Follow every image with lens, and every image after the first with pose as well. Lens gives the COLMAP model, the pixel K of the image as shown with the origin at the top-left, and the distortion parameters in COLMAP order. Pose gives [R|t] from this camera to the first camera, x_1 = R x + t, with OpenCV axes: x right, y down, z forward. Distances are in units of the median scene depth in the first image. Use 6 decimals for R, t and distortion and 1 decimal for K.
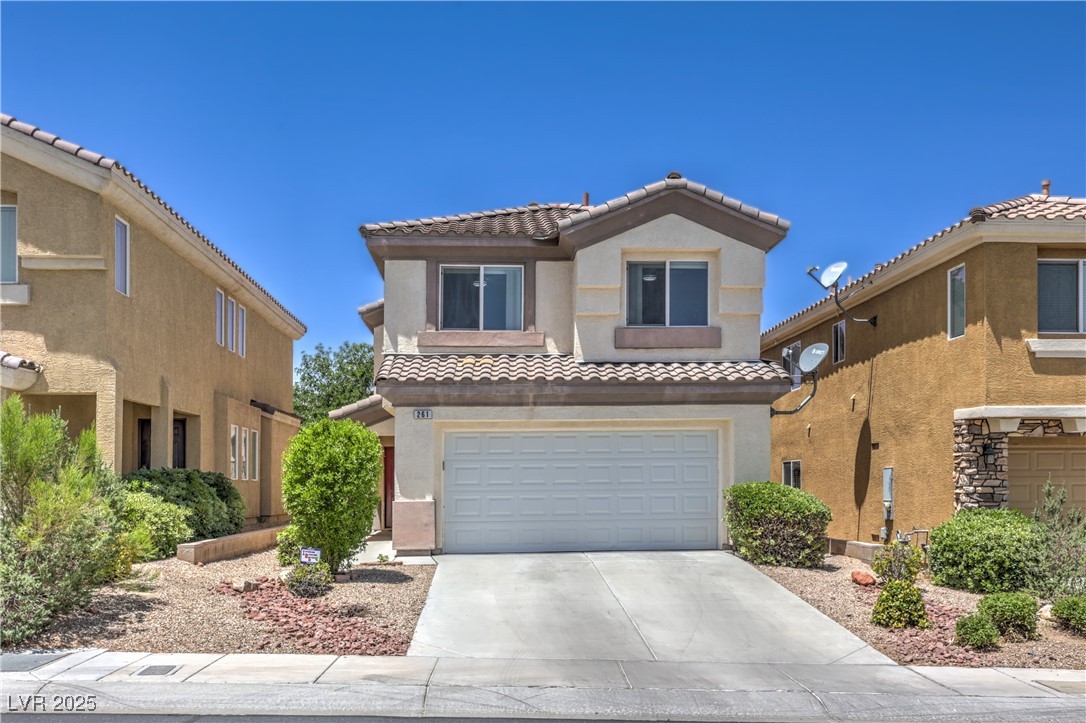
lens RADIAL K [[995.6, 0, 543.0], [0, 995.6, 361.5], [0, 0, 1]] dist [0.038079, 0.006268]
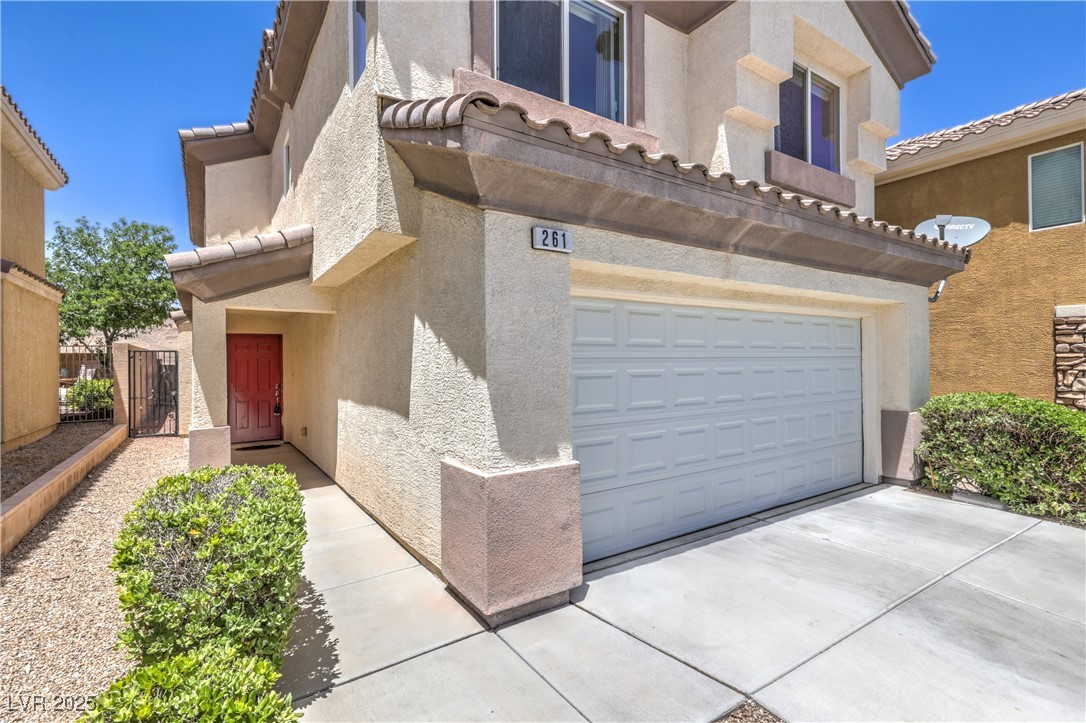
lens RADIAL K [[504.8, 0, 539.2], [0, 504.8, 331.7], [0, 0, 1]] dist [0.010132, 0.000086]
pose [[0.855785, 0.032664, 0.516300, -0.223796], [-0.062764, 0.997188, 0.040946, 0.080765], [-0.513510, -0.067446, 0.855429, 0.836003]]
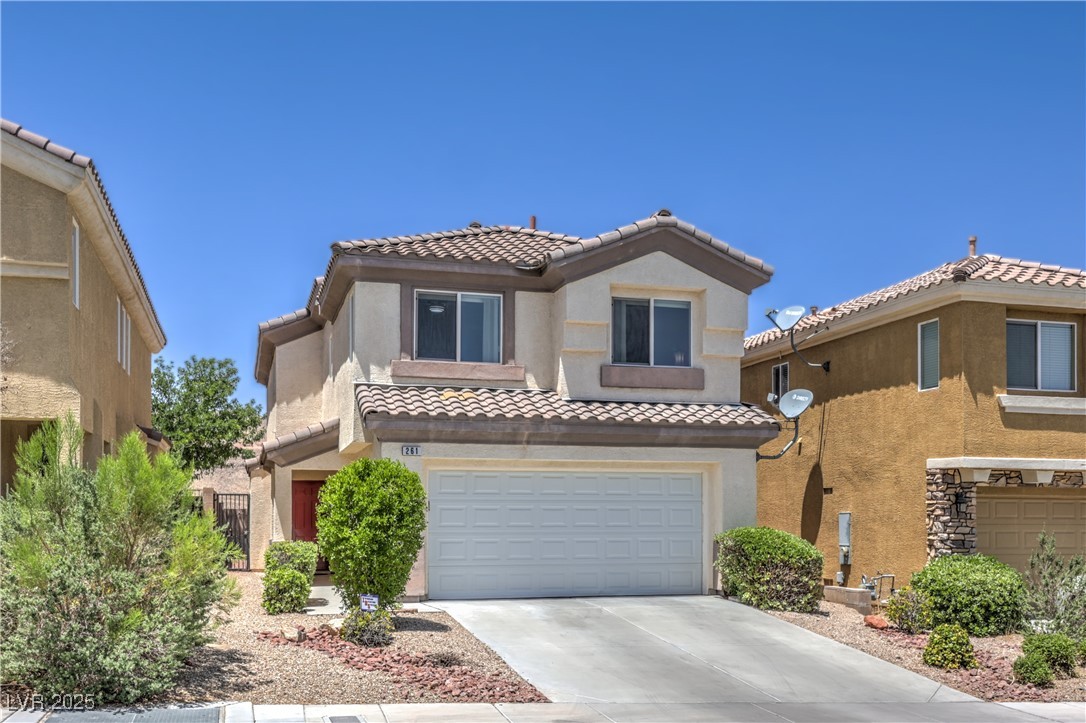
lens RADIAL K [[1135.4, 0, 543.0], [0, 1135.4, 361.5], [0, 0, 1]] dist [0.052278, -0.010472]
pose [[0.975599, 0.040597, 0.215774, -0.234272], [-0.037403, 0.999122, -0.018866, -0.015357], [-0.216351, 0.010335, 0.976261, -0.070843]]
